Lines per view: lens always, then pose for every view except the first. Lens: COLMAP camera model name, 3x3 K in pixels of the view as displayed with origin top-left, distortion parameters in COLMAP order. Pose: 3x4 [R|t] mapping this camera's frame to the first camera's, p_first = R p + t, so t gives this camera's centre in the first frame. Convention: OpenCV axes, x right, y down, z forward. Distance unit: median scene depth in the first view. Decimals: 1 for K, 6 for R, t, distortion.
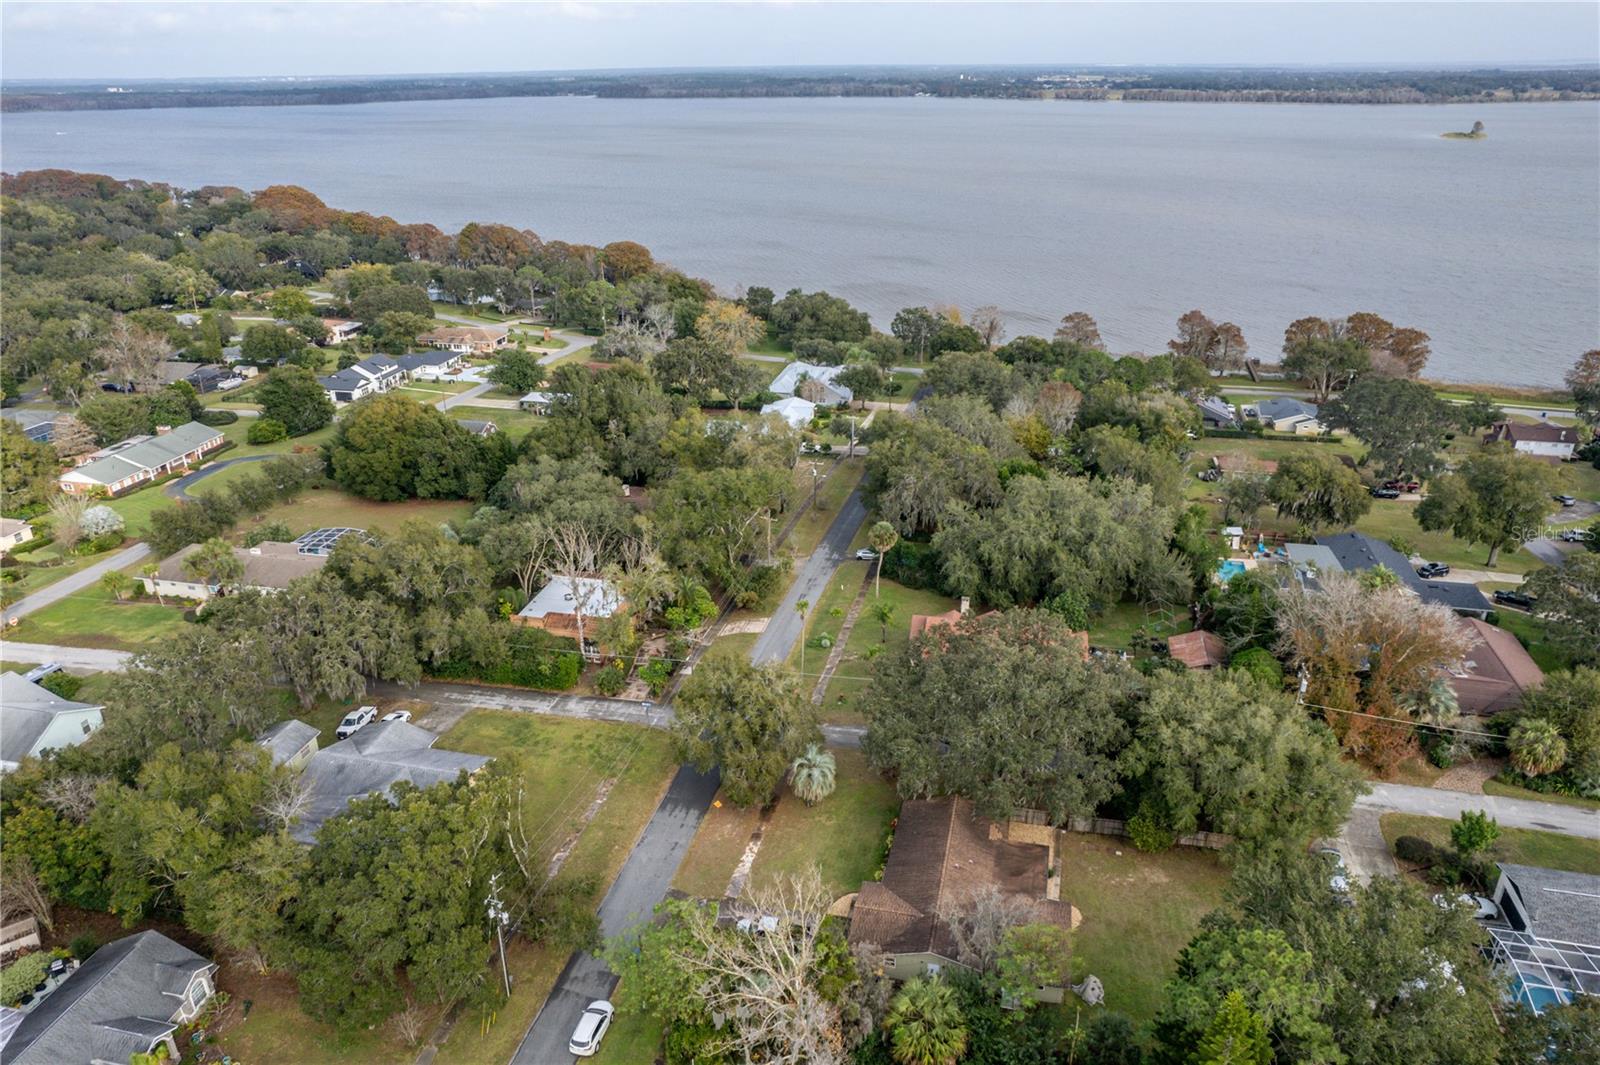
lens RADIAL K [[1078.9, 0, 800.0], [0, 1078.9, 532.5], [0, 0, 1]] dist [-0.079983, 0.077146]
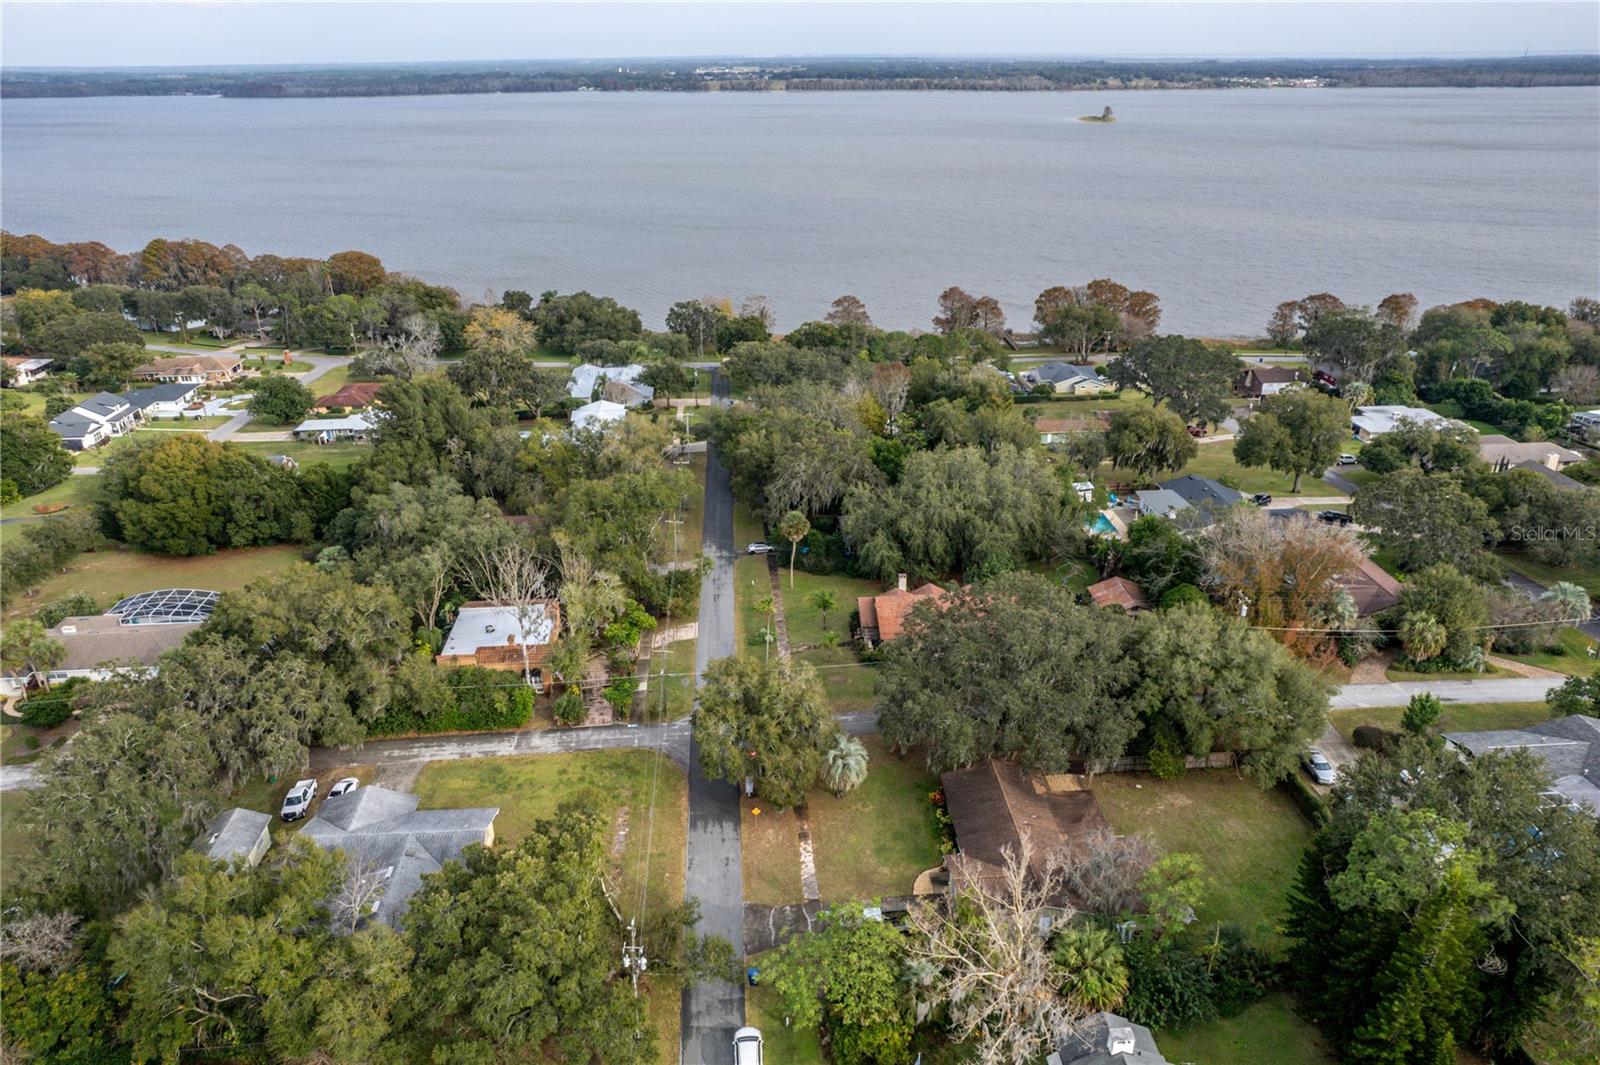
lens RADIAL K [[1094.5, 0, 800.0], [0, 1094.5, 532.5], [0, 0, 1]] dist [-0.077624, 0.073475]
pose [[0.957284, -0.115608, 0.265031, -0.101425], [0.115596, 0.993172, 0.015695, -0.003081], [-0.265036, 0.015612, 0.964112, 0.013415]]
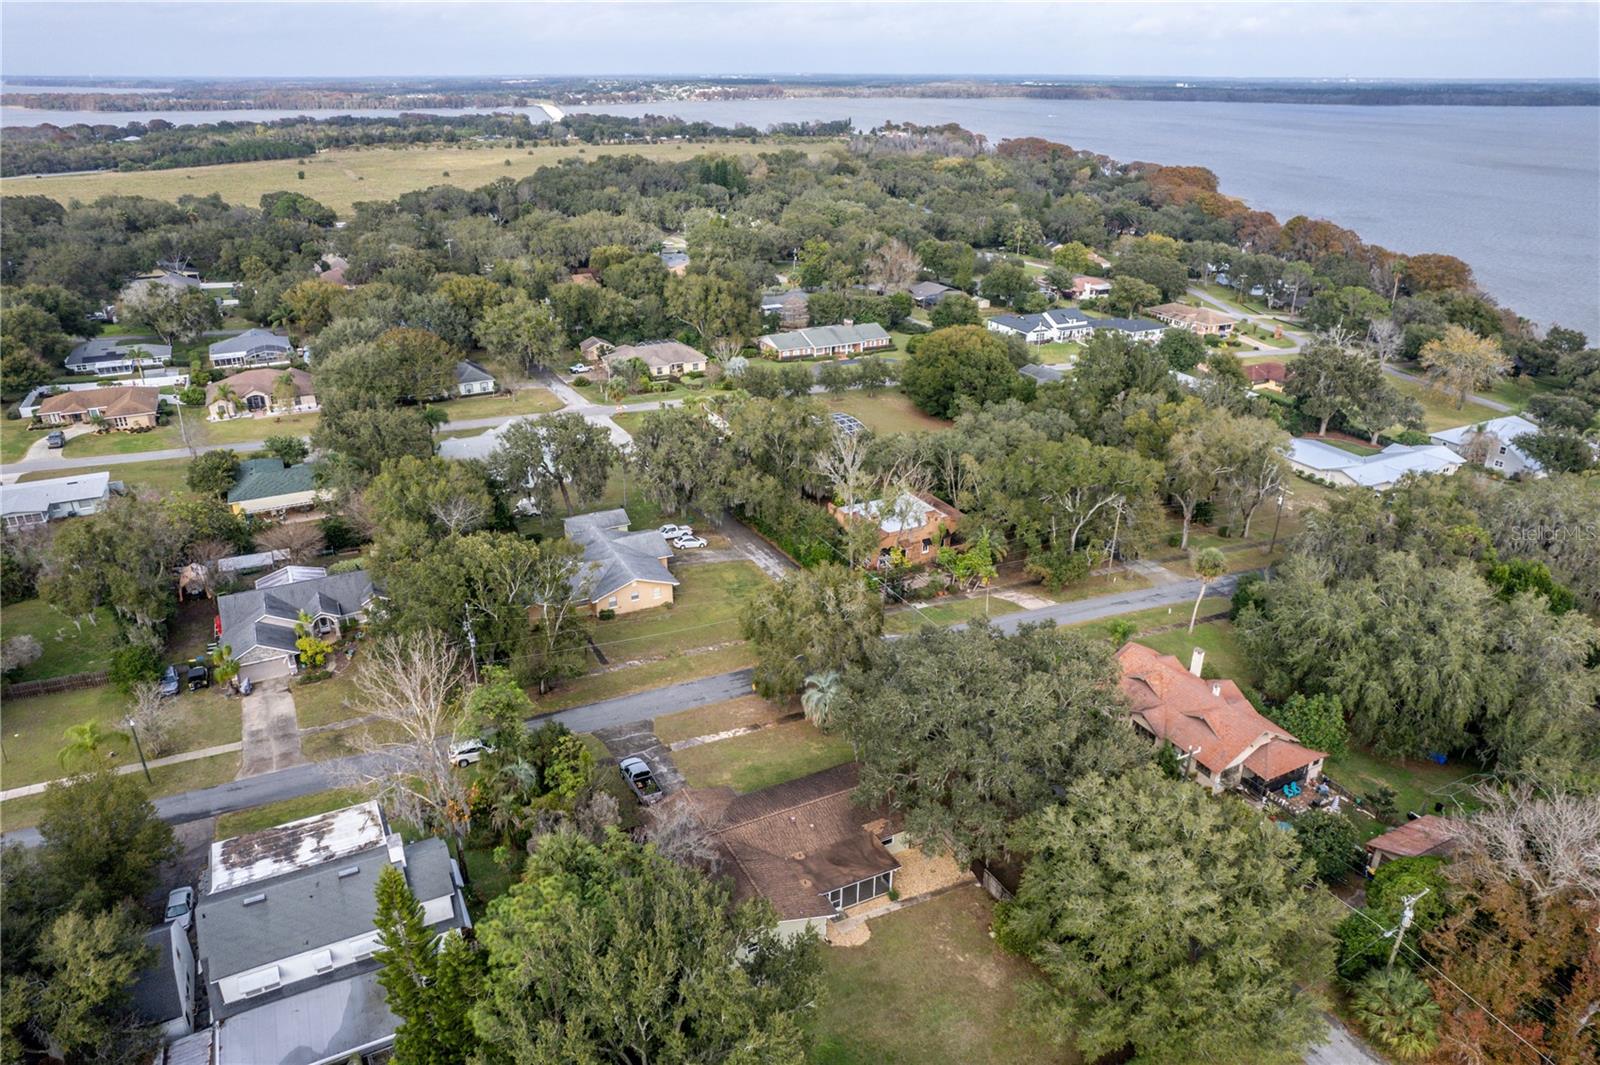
lens RADIAL K [[1040.5, 0, 800.0], [0, 1040.5, 532.5], [0, 0, 1]] dist [-0.059703, 0.046092]
pose [[0.640953, 0.323640, -0.696015, 0.232569], [-0.315519, 0.937703, 0.145465, -0.020695], [0.699733, 0.126370, 0.703138, 0.108146]]
